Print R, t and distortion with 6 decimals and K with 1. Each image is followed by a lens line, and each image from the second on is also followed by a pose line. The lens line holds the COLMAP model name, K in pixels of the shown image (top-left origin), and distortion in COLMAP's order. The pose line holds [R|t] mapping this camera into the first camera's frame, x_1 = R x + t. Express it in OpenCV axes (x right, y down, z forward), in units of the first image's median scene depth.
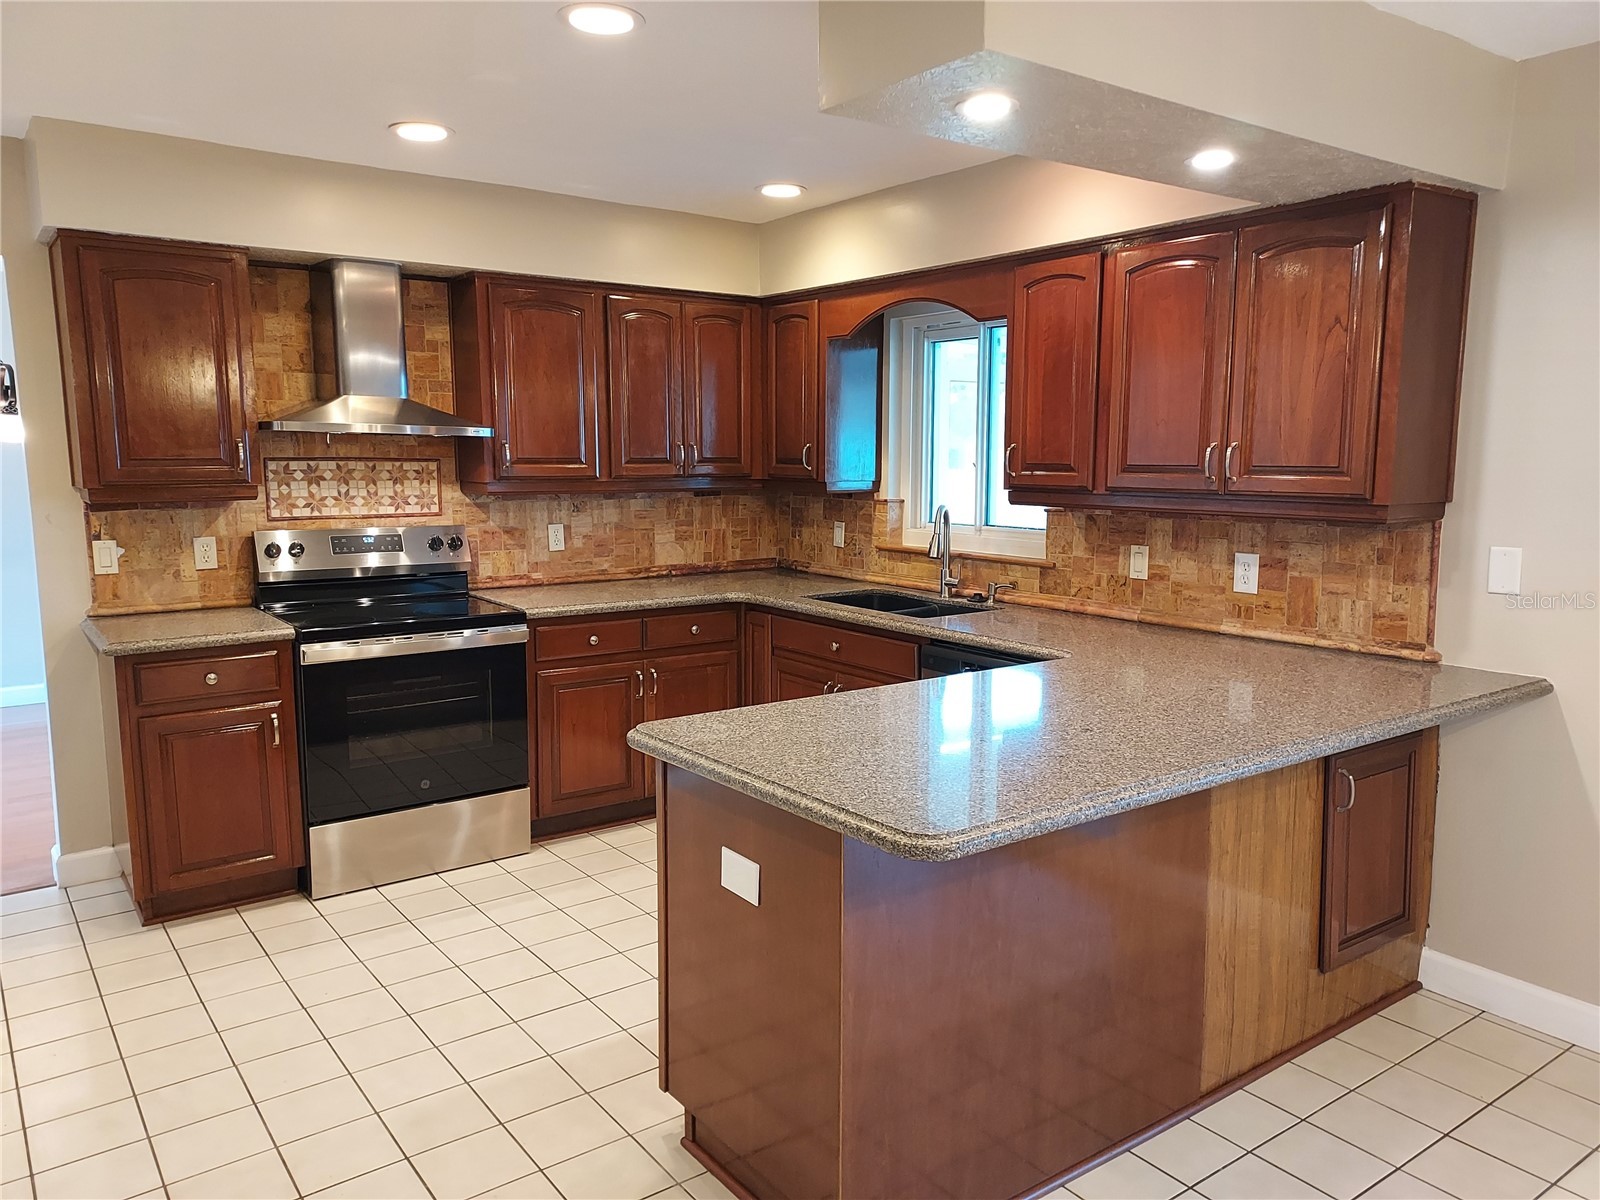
lens RADIAL K [[1156.8, 0, 808.2], [0, 1156.8, 599.7], [0, 0, 1]] dist [0.090022, -0.091996]
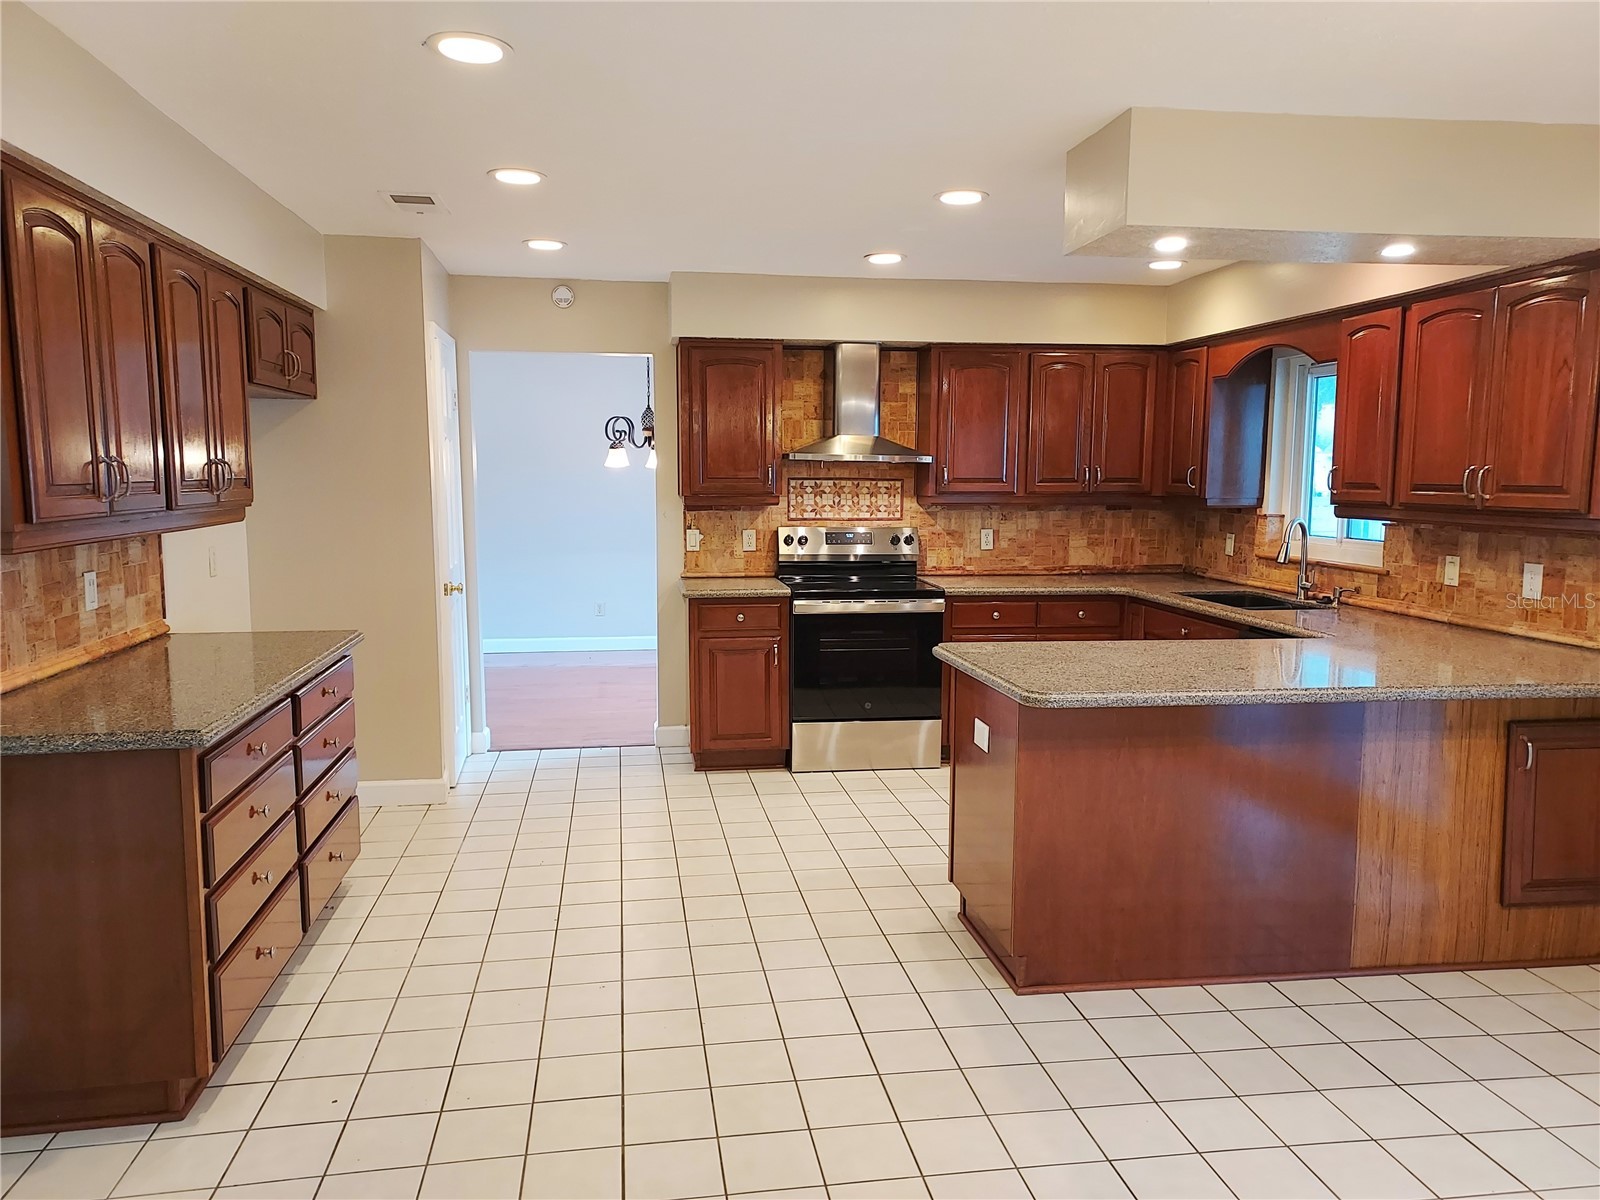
lens RADIAL K [[1163.3, 0, 800.0], [0, 1163.3, 600.0], [0, 0, 1]] dist [0.104395, -0.122513]
pose [[0.883811, 0.054663, -0.464640, 0.241191], [-0.064329, 0.997916, -0.004962, 0.039414], [0.463401, 0.034276, 0.885486, -0.288843]]
